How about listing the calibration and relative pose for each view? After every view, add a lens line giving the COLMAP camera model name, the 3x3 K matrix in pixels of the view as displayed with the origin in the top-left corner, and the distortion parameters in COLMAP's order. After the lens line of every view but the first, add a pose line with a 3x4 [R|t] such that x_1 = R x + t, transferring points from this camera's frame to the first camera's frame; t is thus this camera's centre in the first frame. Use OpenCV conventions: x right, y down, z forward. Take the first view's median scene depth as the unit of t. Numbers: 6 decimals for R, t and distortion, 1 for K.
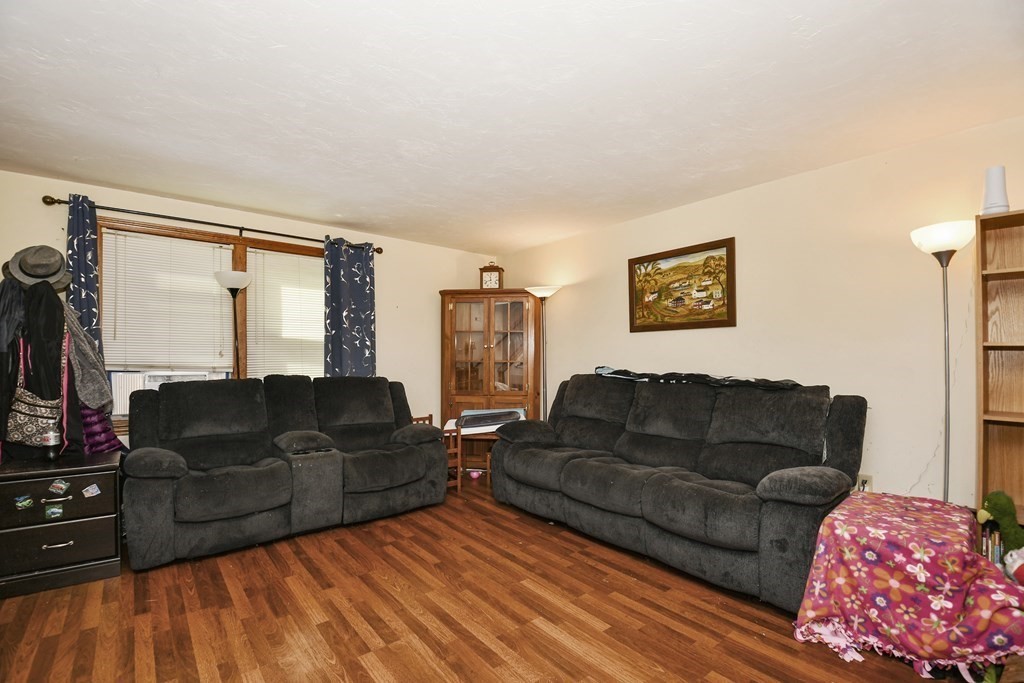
lens RADIAL K [[453.0, 0, 504.4], [0, 453.0, 360.9], [0, 0, 1]] dist [-0.000457, -0.003905]
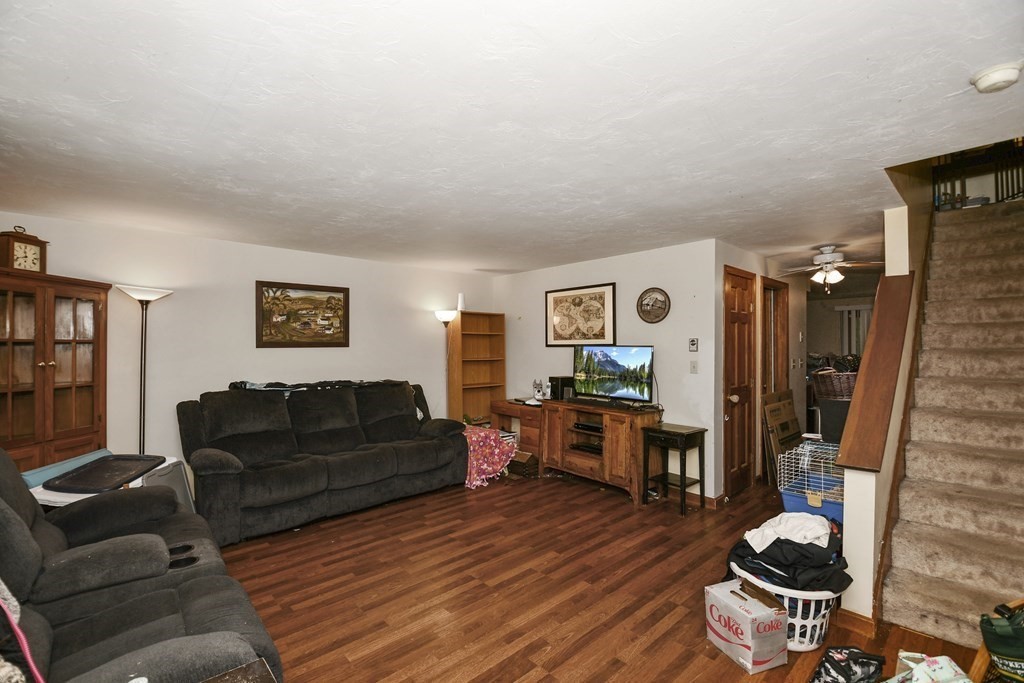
lens RADIAL K [[453.0, 0, 494.9], [0, 453.0, 342.7], [0, 0, 1]] dist [-0.000457, -0.003905]
pose [[-0.046865, 0.007937, 0.998870, -0.945240], [0.010366, 0.999918, -0.007459, -0.069149], [-0.998847, 0.010004, -0.046943, 0.544363]]
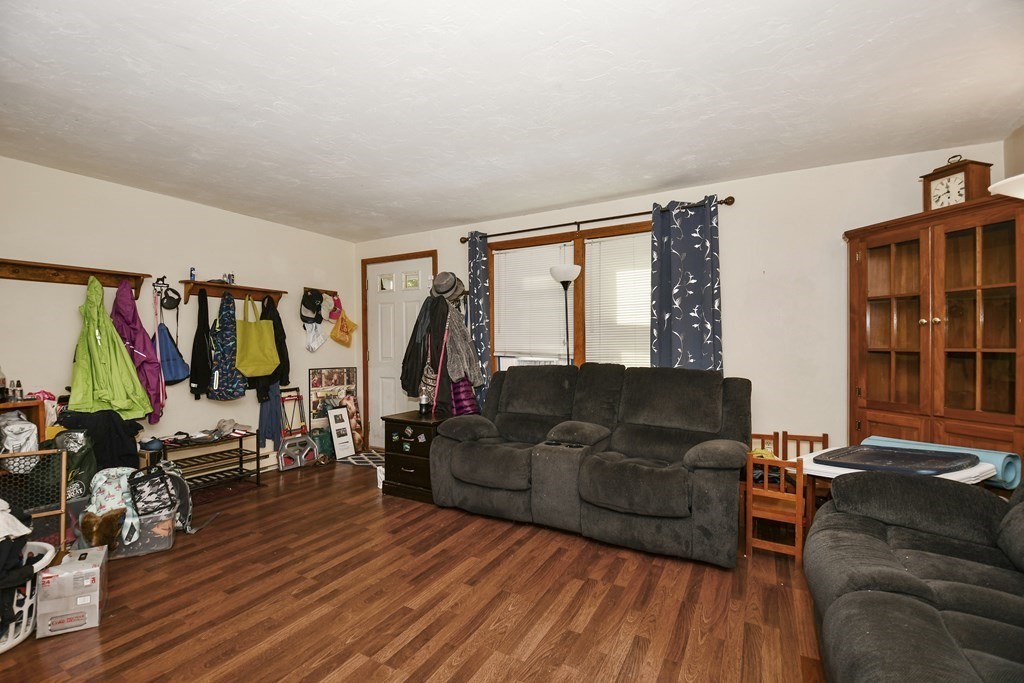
lens RADIAL K [[453.0, 0, 502.4], [0, 453.0, 350.2], [0, 0, 1]] dist [-0.000457, -0.003905]
pose [[0.373596, 0.002574, -0.927588, 0.357960], [-0.001949, 0.999996, 0.001990, 0.001824], [0.927590, 0.001064, 0.373599, 0.479757]]
